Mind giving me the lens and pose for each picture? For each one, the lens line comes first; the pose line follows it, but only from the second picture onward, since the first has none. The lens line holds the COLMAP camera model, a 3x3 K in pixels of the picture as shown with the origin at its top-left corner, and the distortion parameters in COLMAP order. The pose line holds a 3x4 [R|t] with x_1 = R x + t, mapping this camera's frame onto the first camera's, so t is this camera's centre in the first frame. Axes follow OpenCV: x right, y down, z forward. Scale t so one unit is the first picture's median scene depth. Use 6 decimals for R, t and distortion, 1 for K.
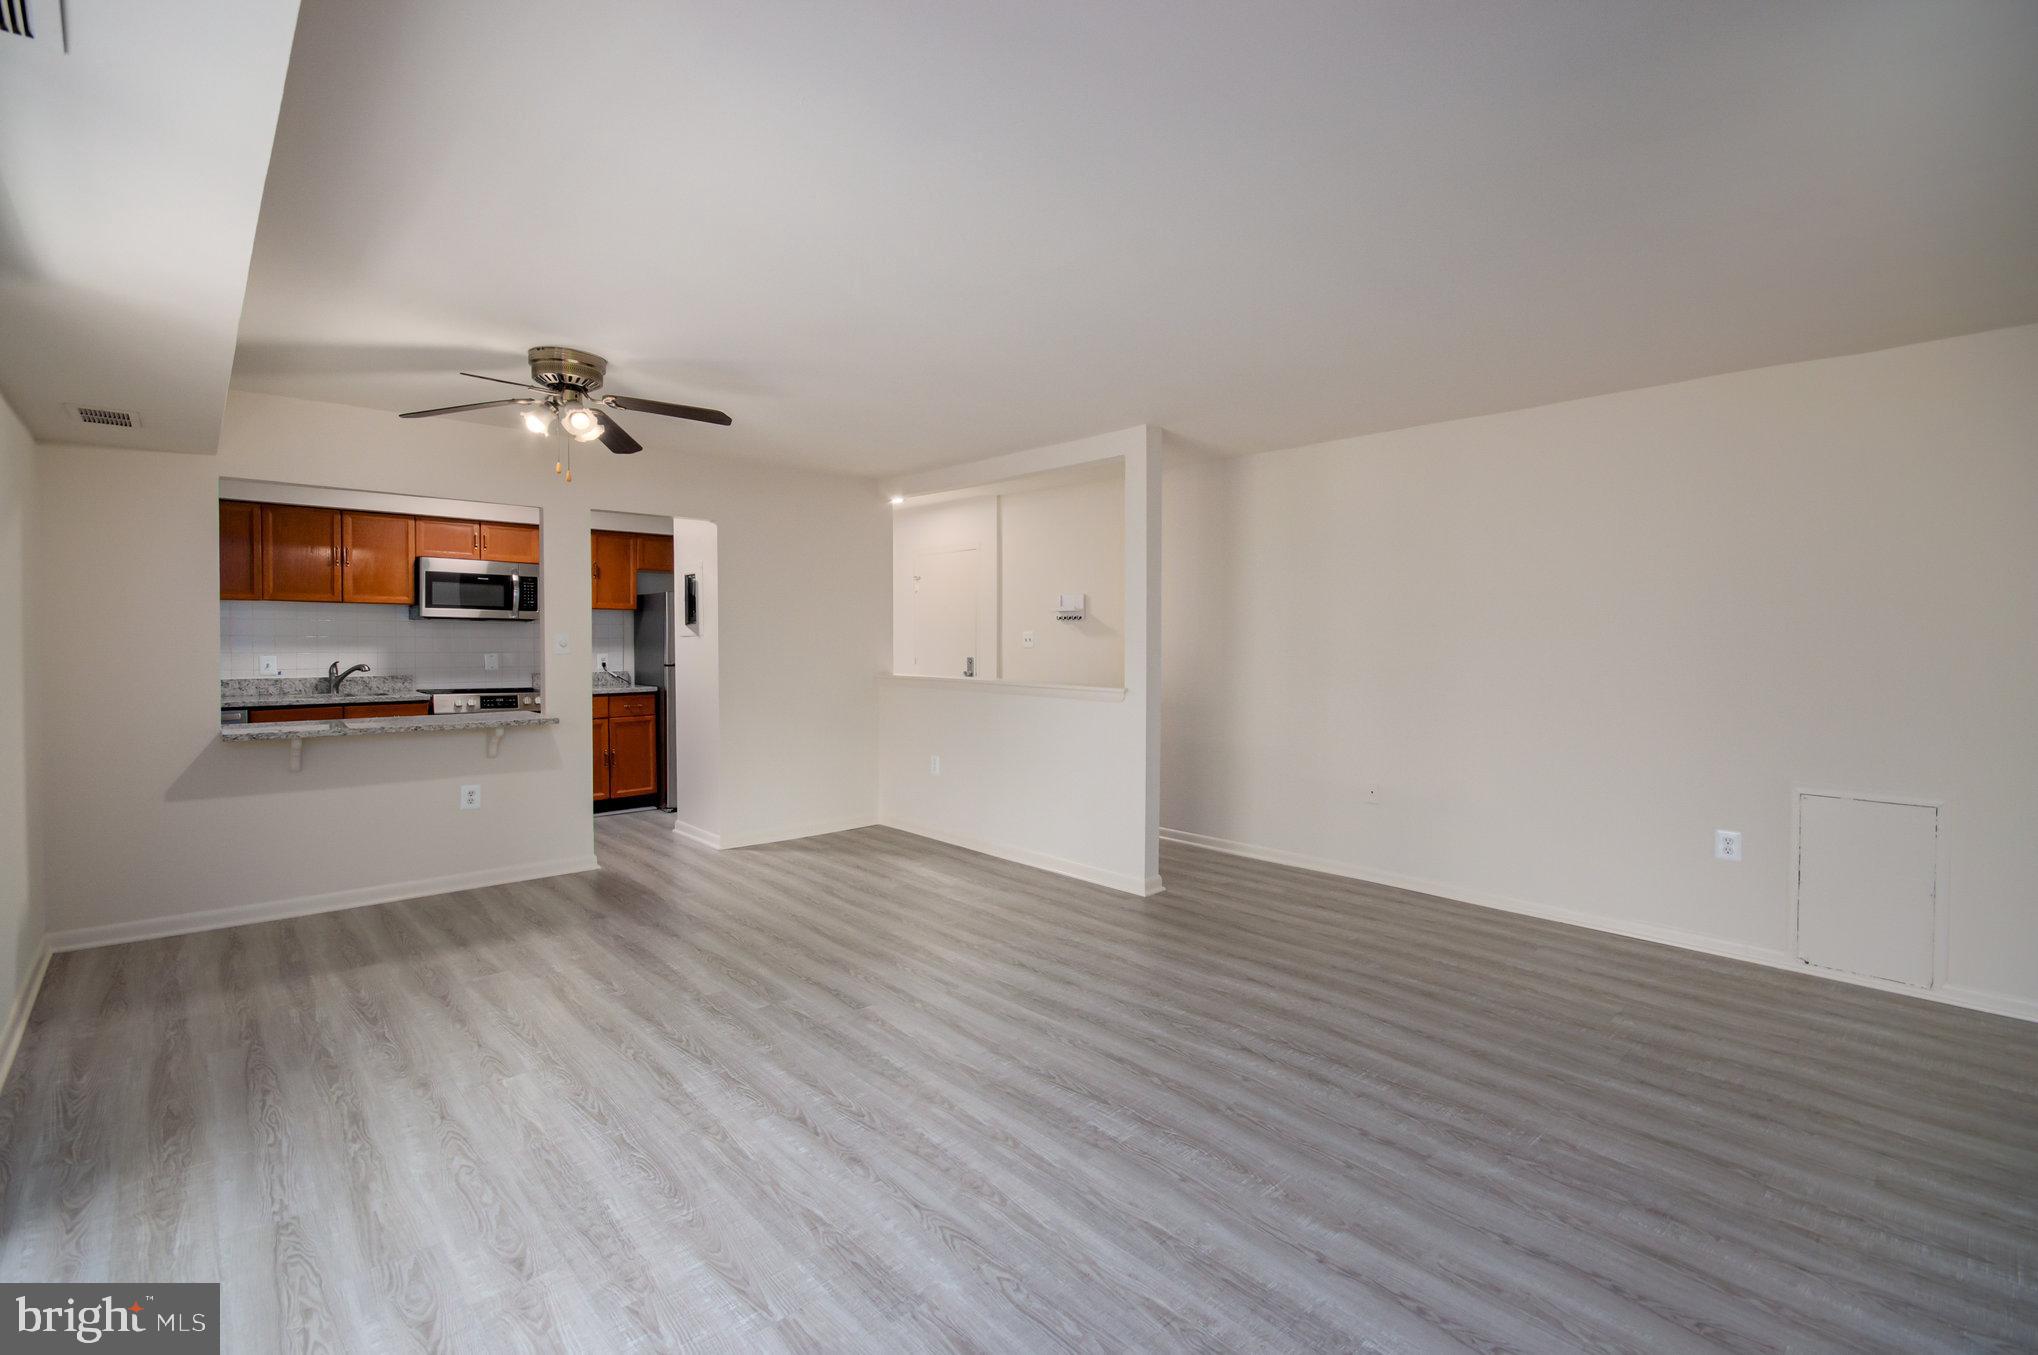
lens RADIAL K [[921.9, 0, 1020.1], [0, 921.9, 652.9], [0, 0, 1]] dist [0.001465, -0.000016]
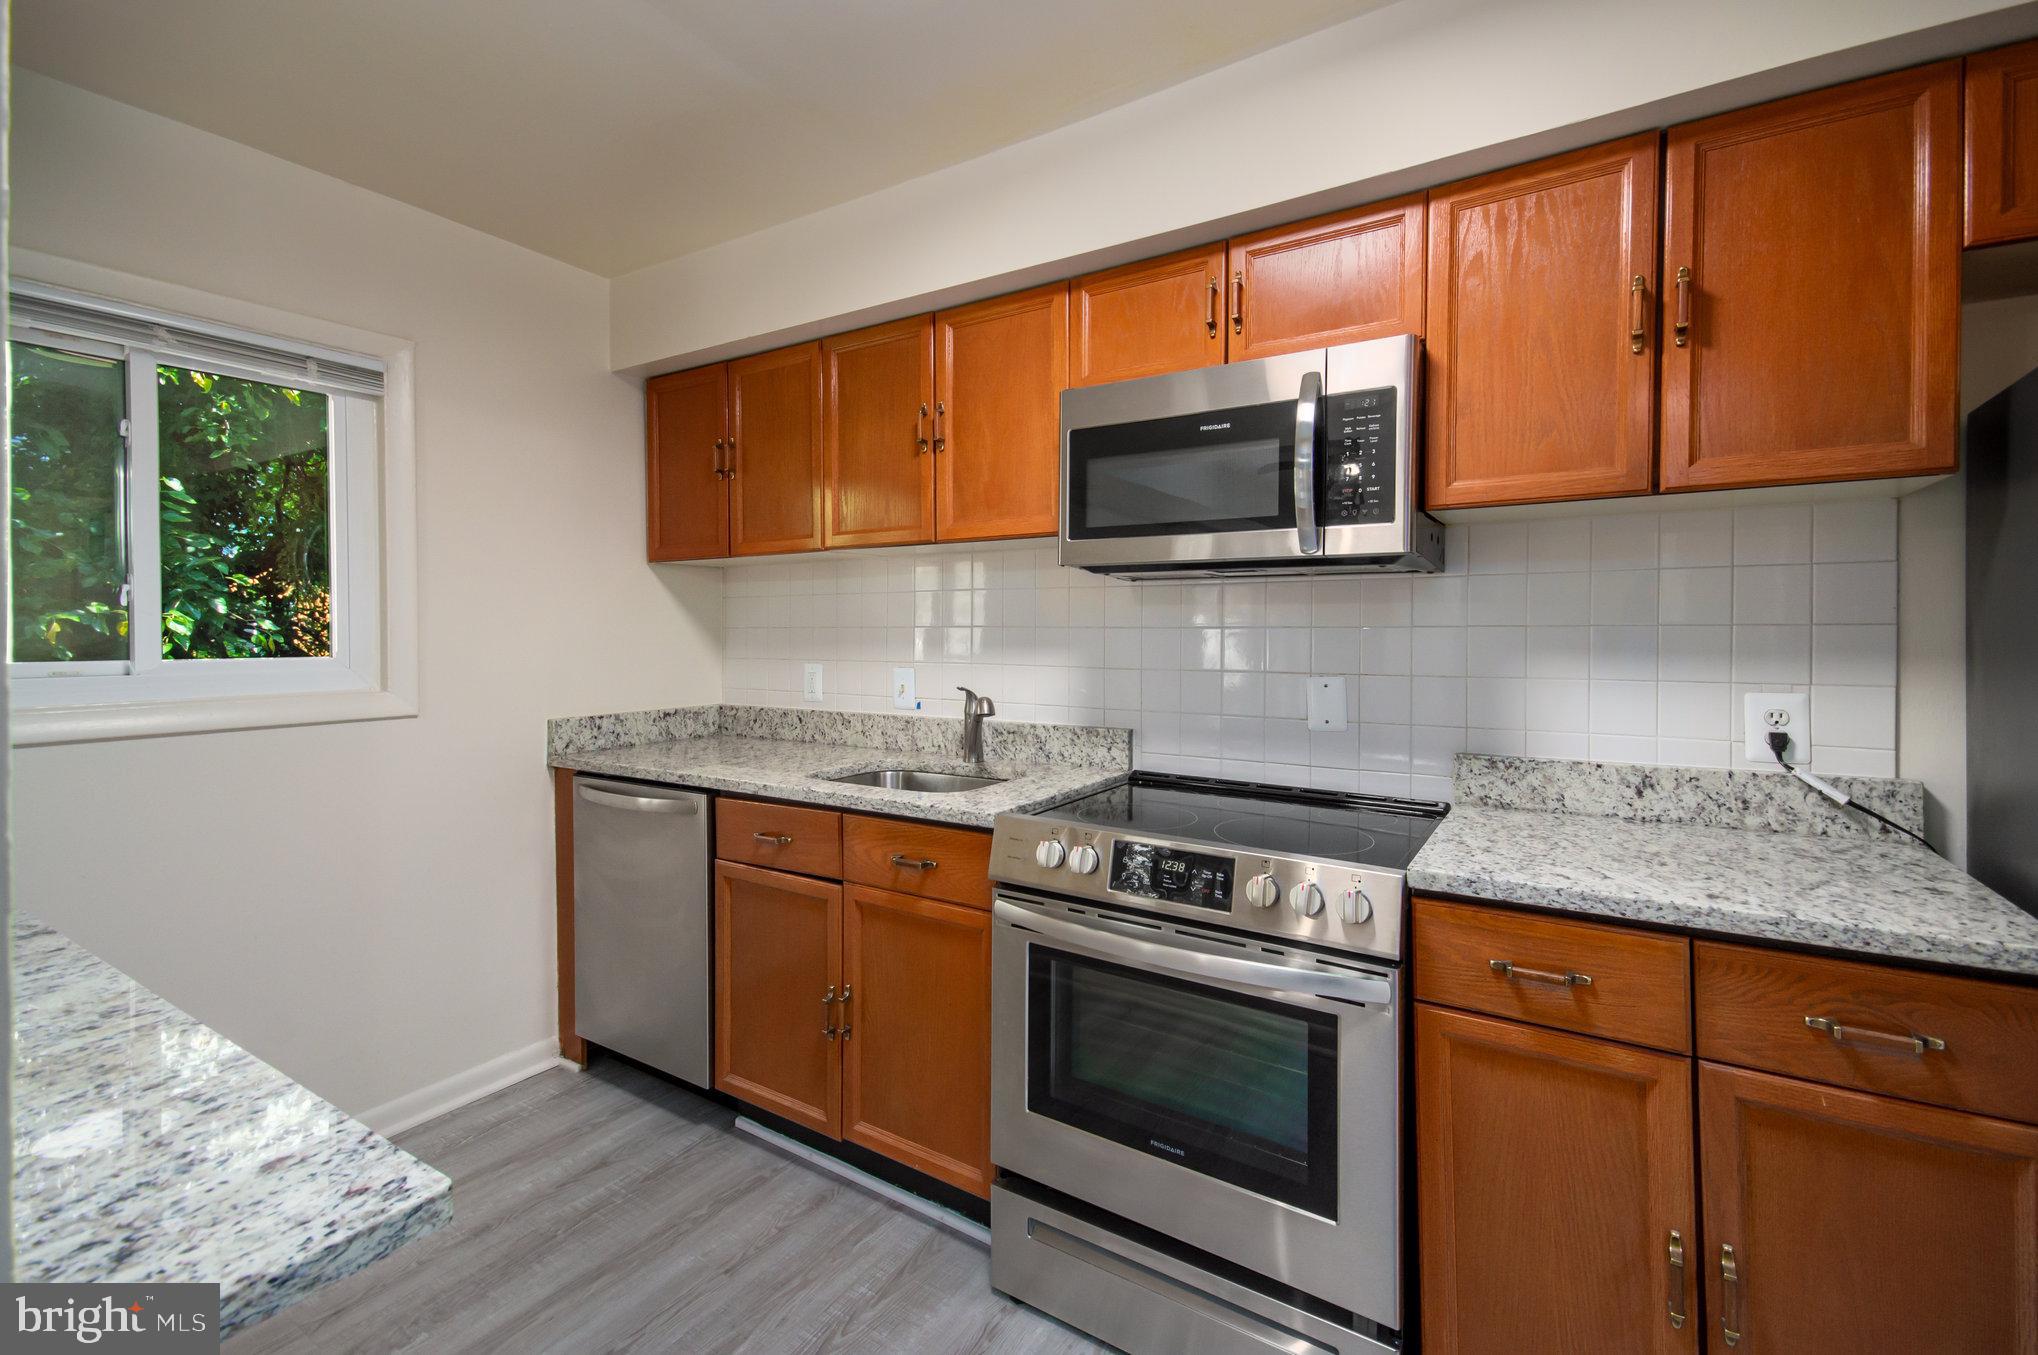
lens RADIAL K [[891.2, 0, 1024.8], [0, 891.2, 636.4], [0, 0, 1]] dist [0.027231, -0.000287]
pose [[0.259775, 0.002287, -0.965666, -0.555229], [-0.011200, 0.999937, -0.000644, -0.022315], [0.965604, 0.010982, 0.259785, 1.496952]]
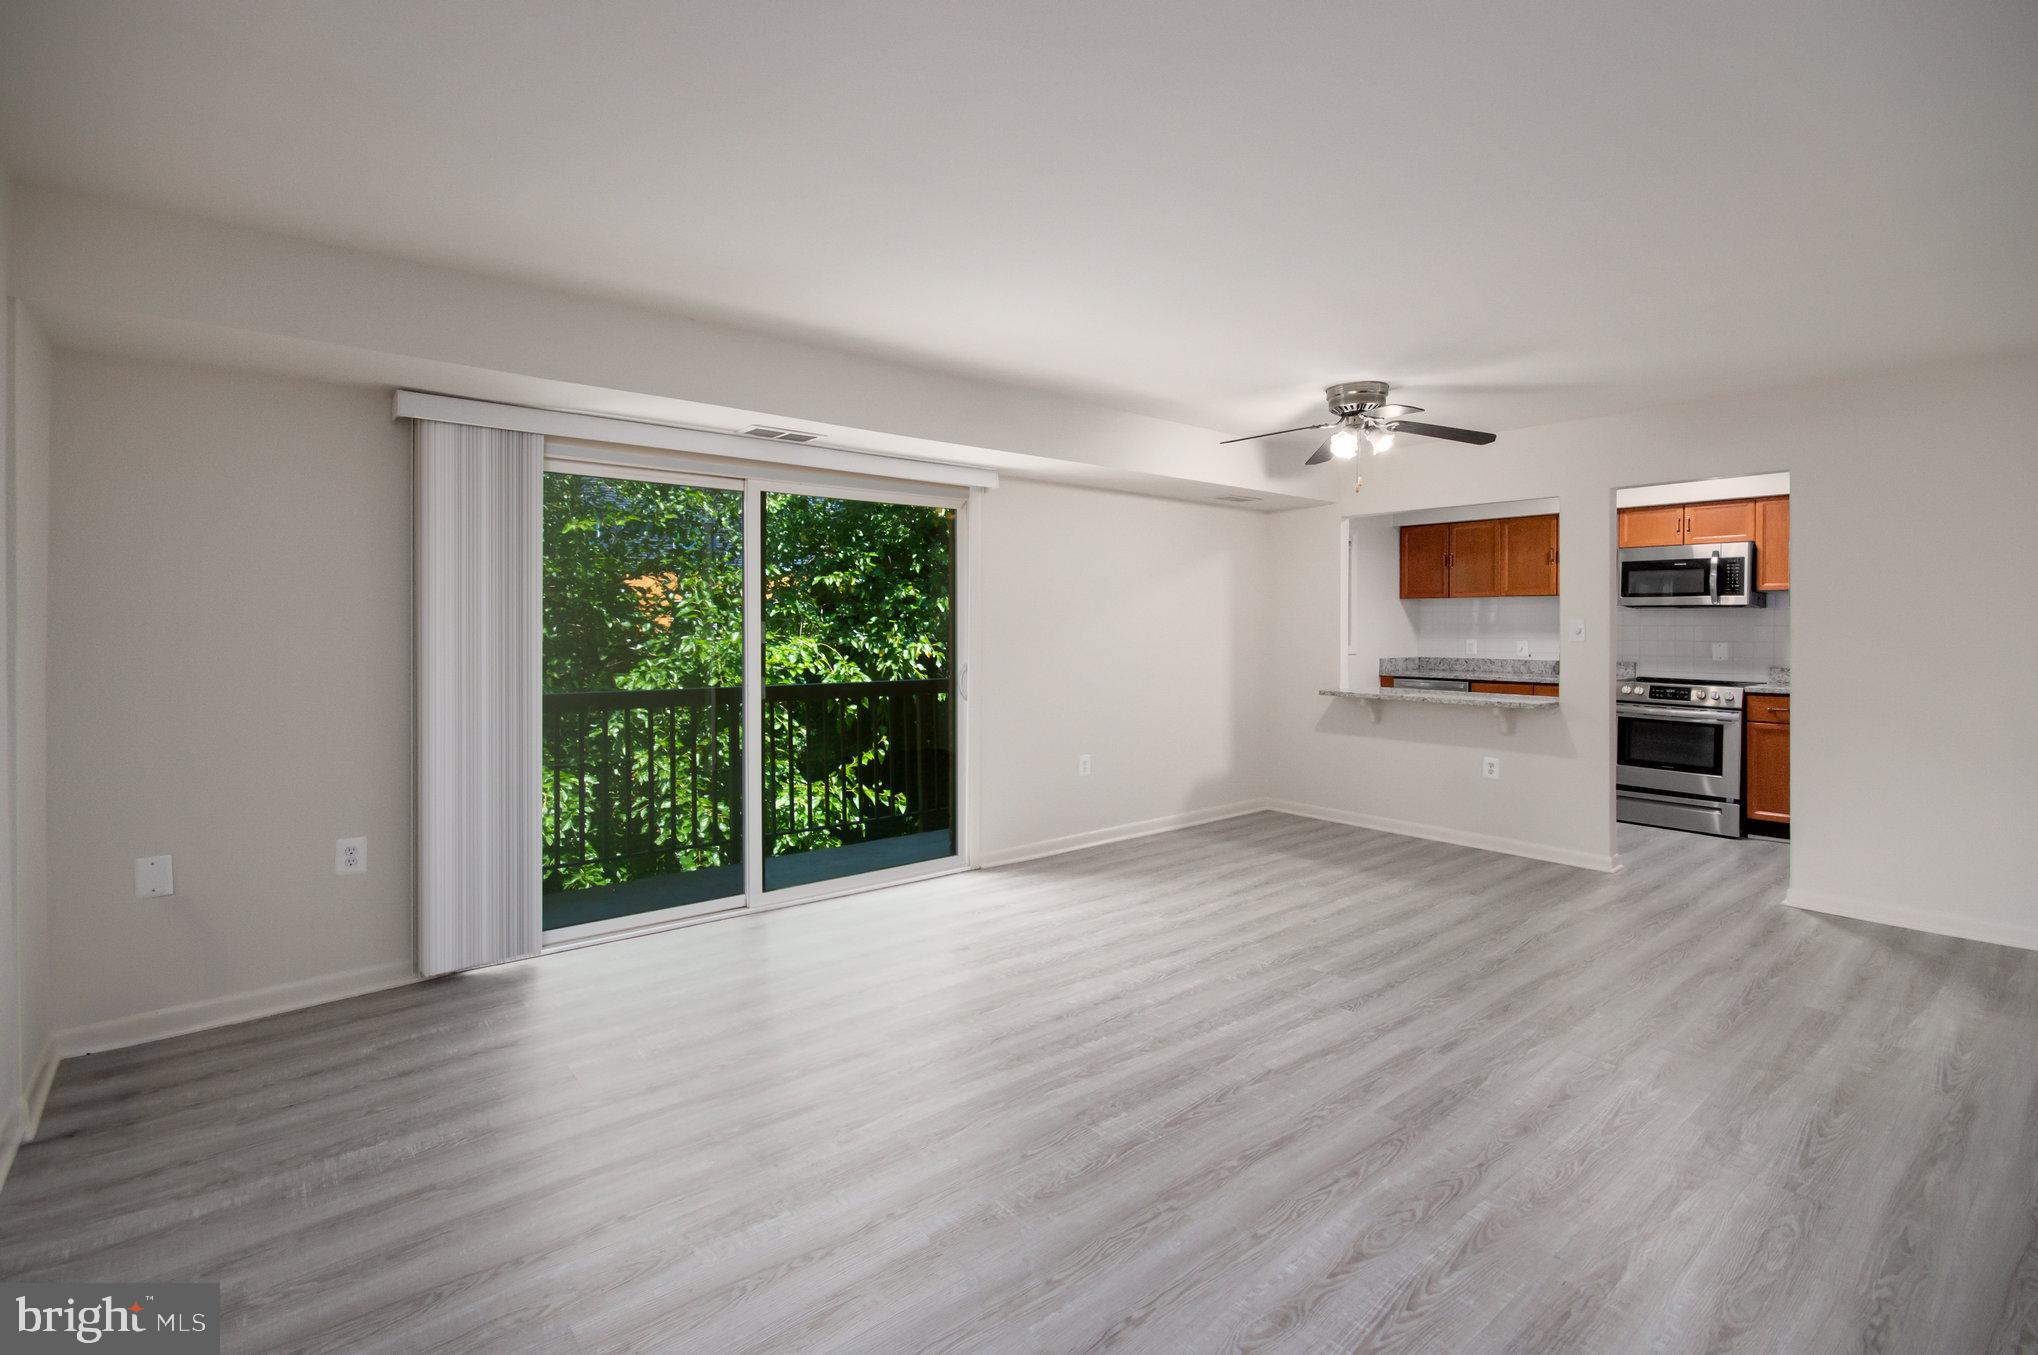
lens RADIAL K [[927.6, 0, 1017.2], [0, 927.6, 633.2], [0, 0, 1]] dist [0.001197, -0.000810]
pose [[-0.050284, 0.005049, -0.998722, 0.718268], [-0.016587, 0.999845, 0.005890, -0.005342], [0.998597, 0.016862, -0.050193, 0.623197]]
